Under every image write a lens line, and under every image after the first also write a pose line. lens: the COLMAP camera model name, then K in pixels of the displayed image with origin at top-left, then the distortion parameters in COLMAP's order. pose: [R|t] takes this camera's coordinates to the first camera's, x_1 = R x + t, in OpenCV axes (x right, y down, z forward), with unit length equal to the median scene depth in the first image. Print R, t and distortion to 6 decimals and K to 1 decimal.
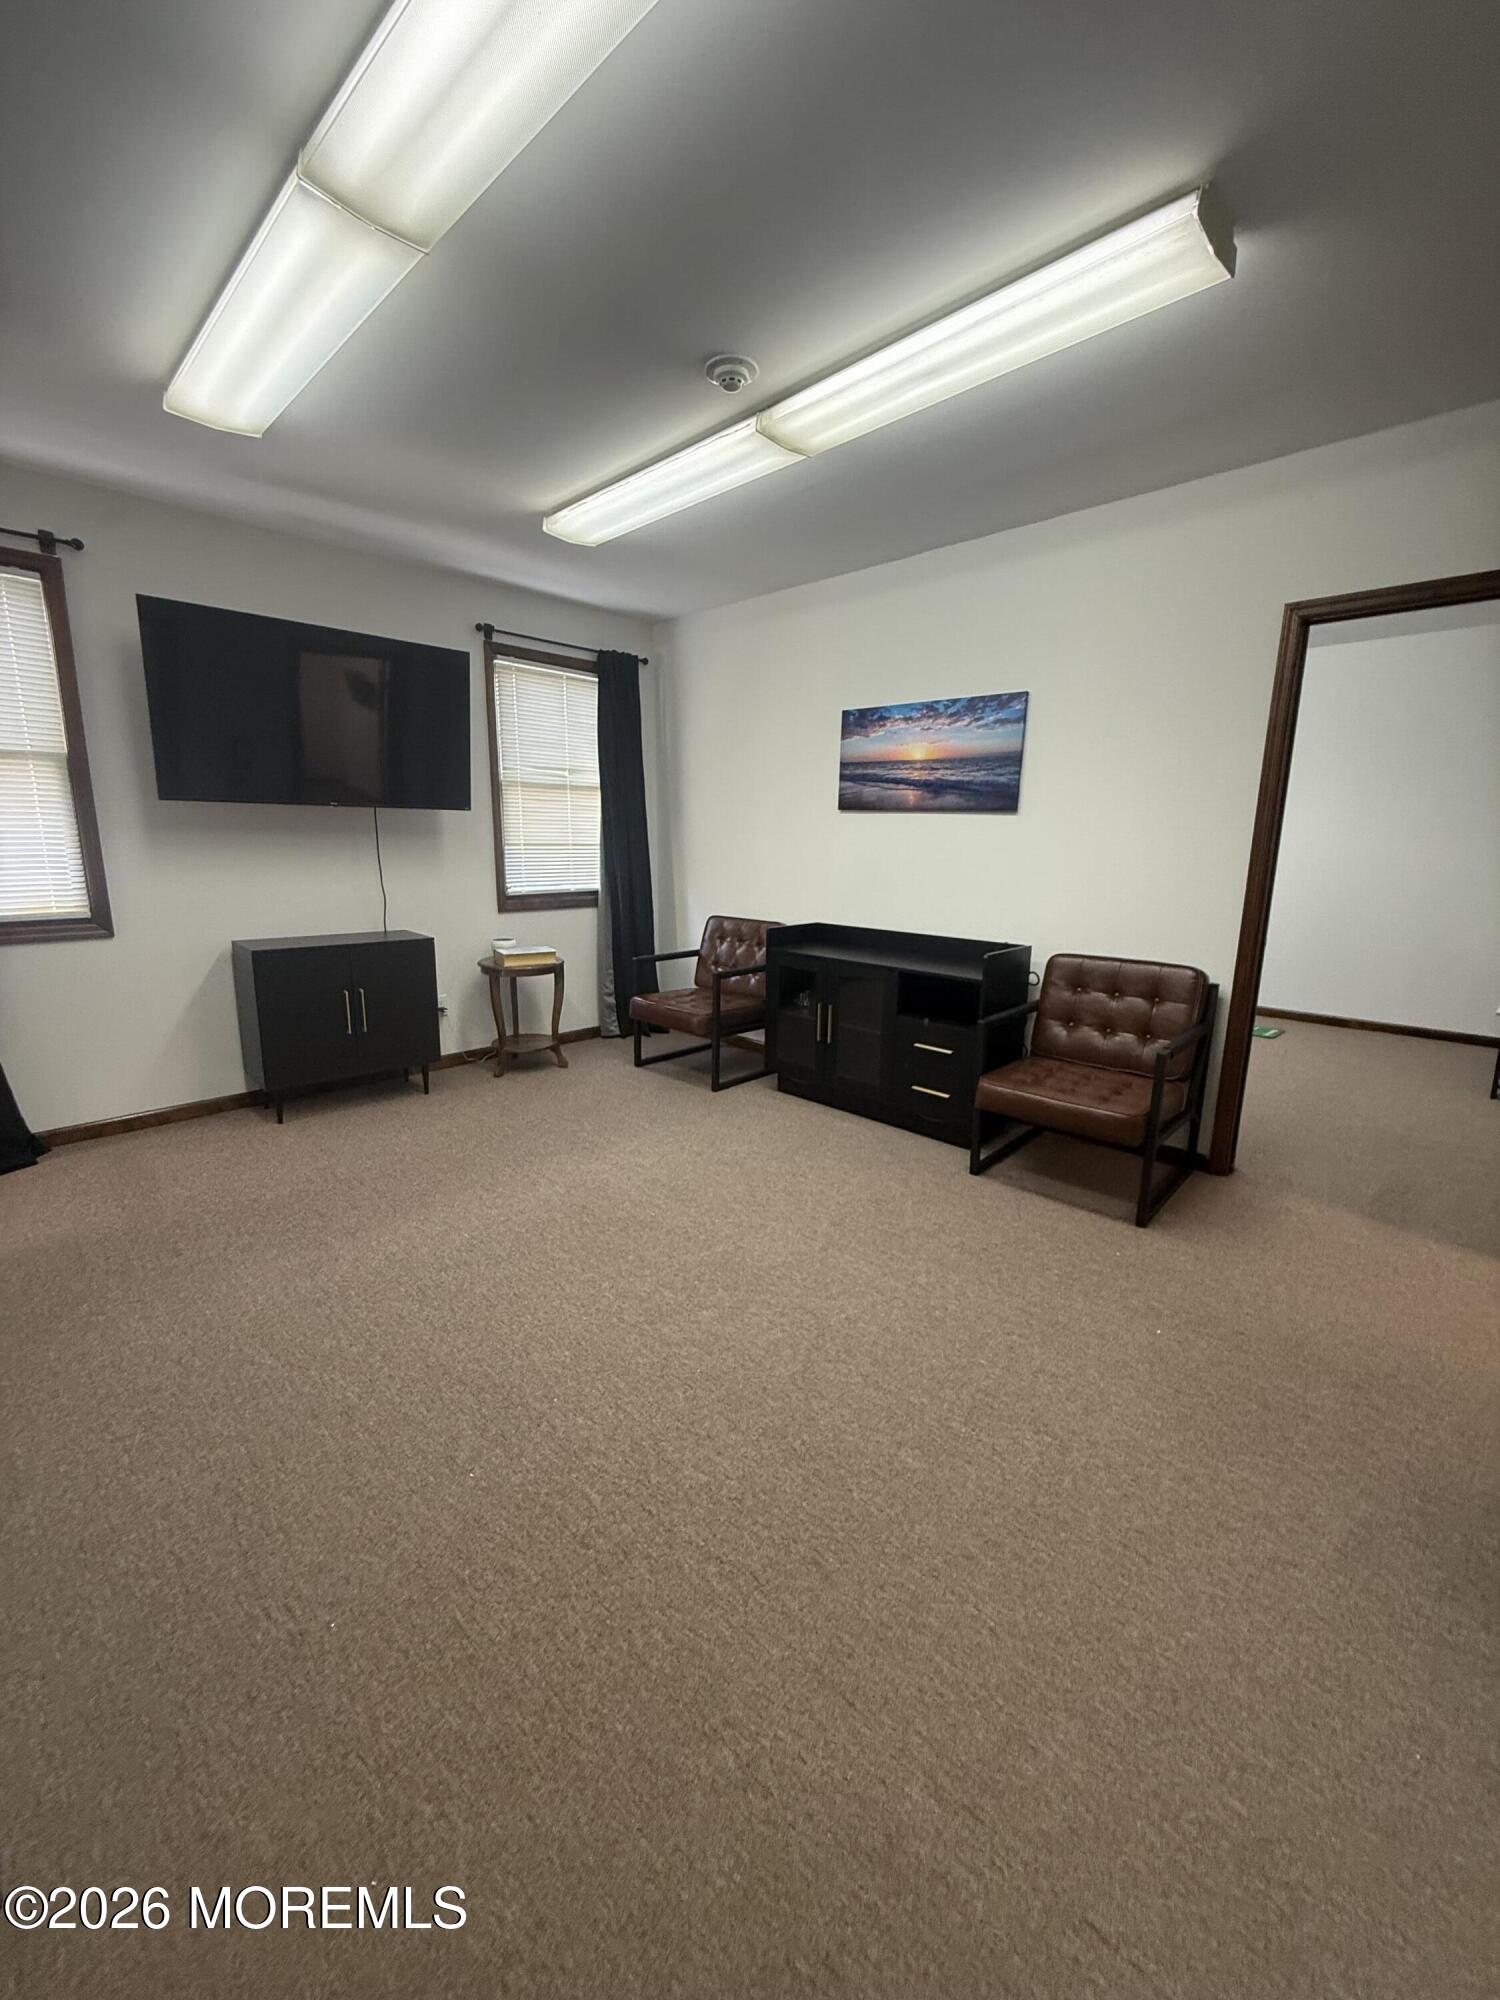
lens RADIAL K [[804.7, 0, 750.8], [0, 804.7, 999.9], [0, 0, 1]] dist [-0.001921, 0.000115]
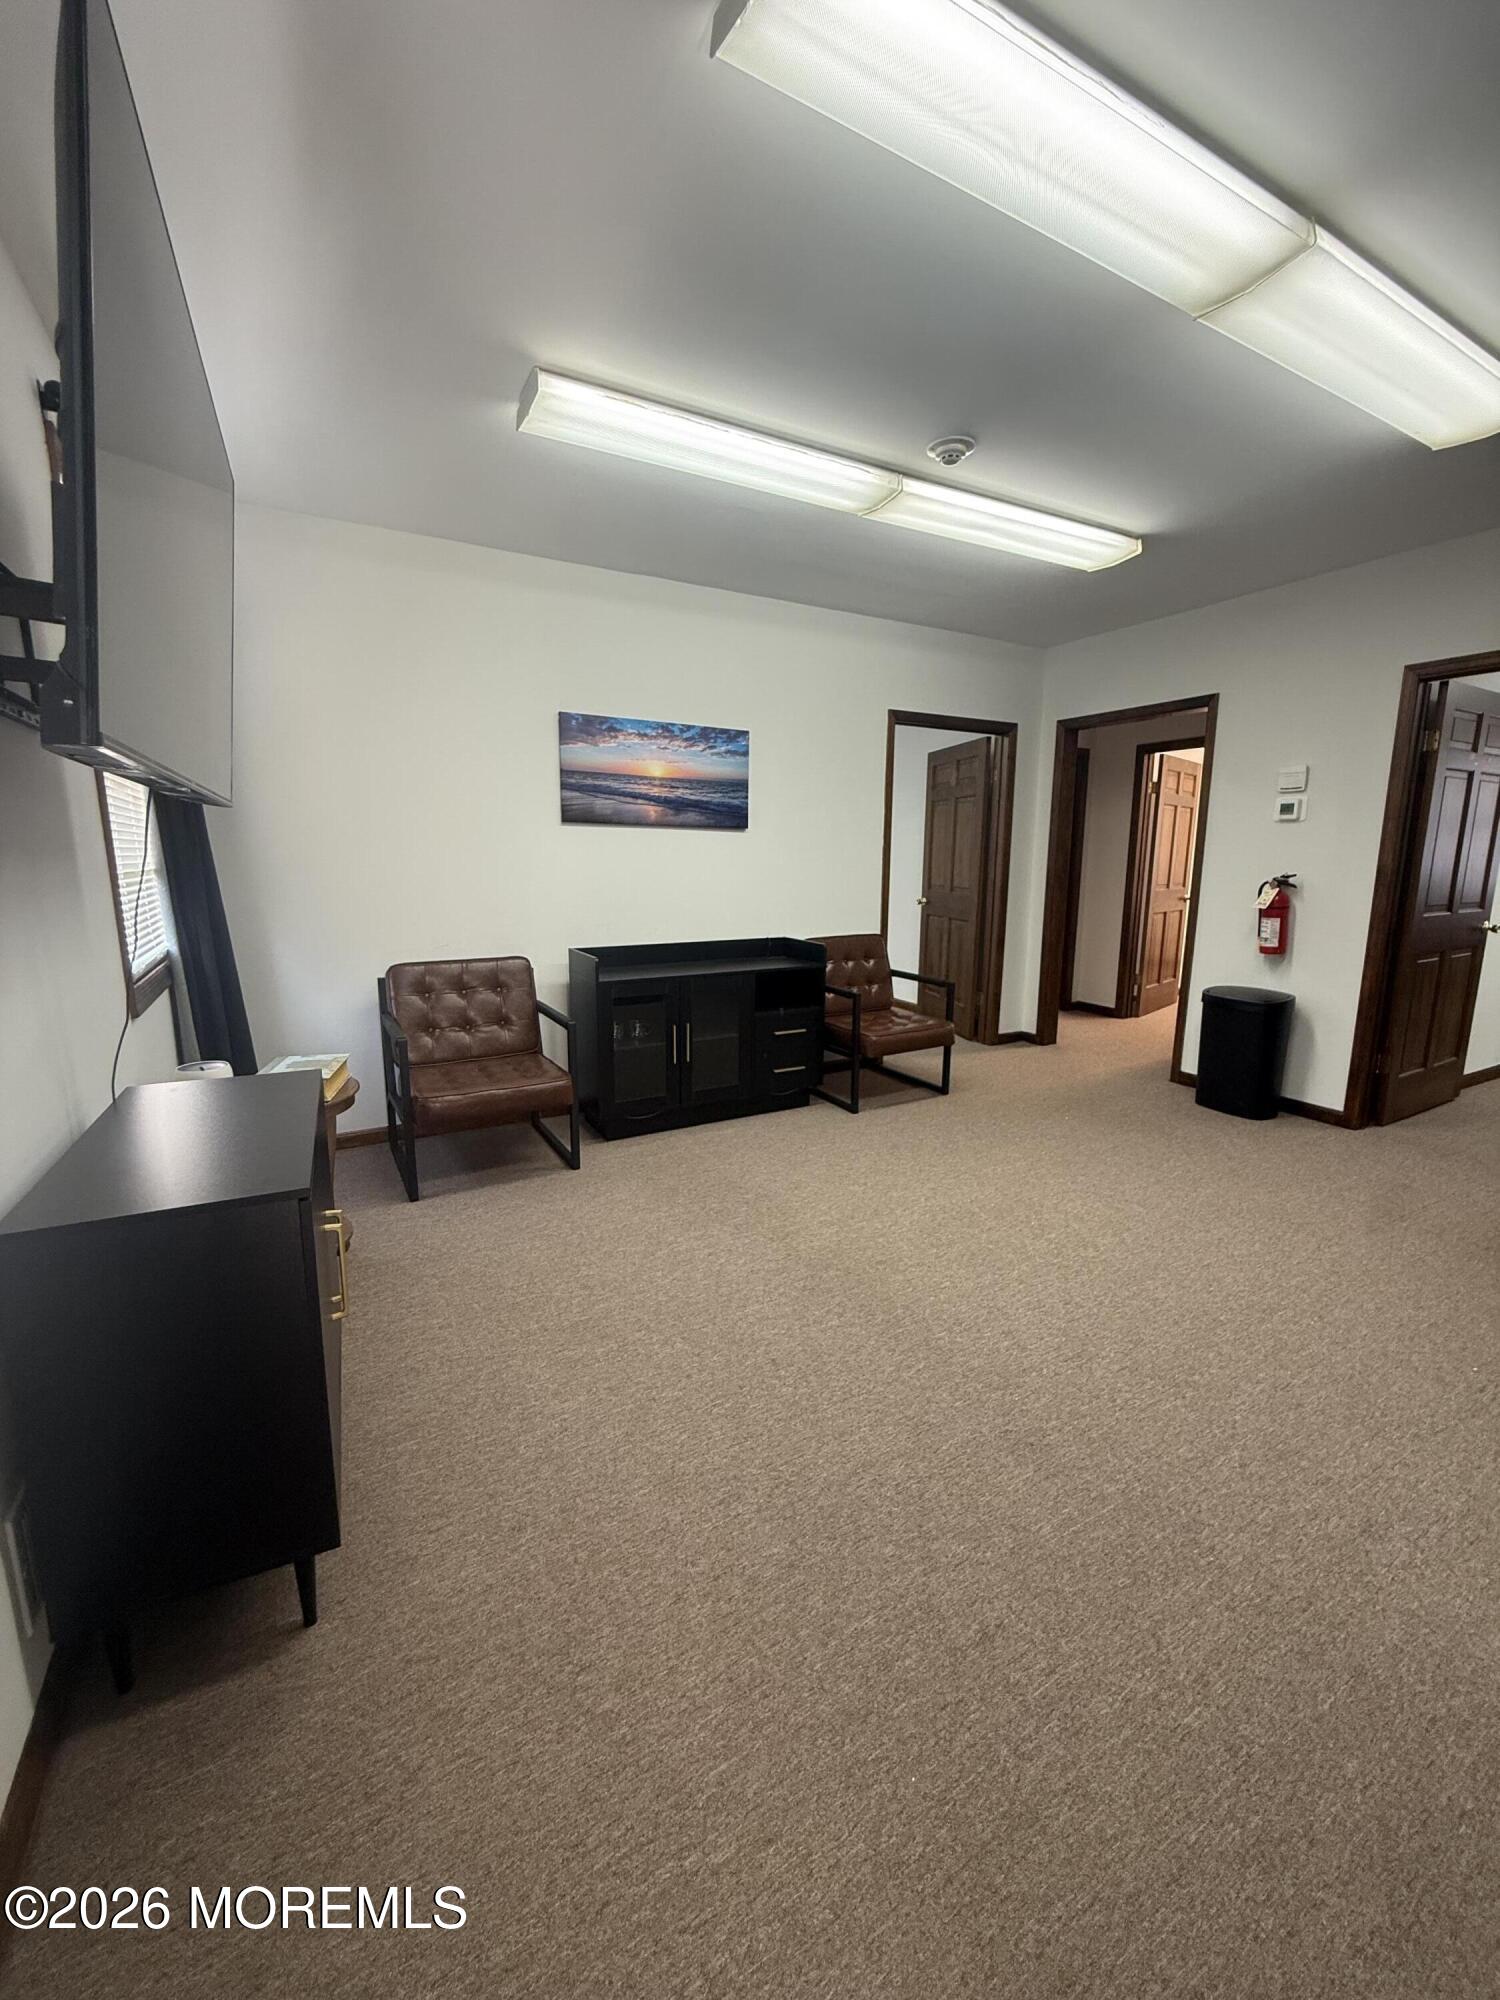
lens RADIAL K [[804.7, 0, 752.3], [0, 804.7, 1000.5], [0, 0, 1]] dist [-0.001921, 0.000115]
pose [[0.280336, -0.186264, 0.941657, -0.791698], [0.194004, 0.971742, 0.134459, -0.135861], [-0.940092, 0.144991, 0.308551, 0.614236]]
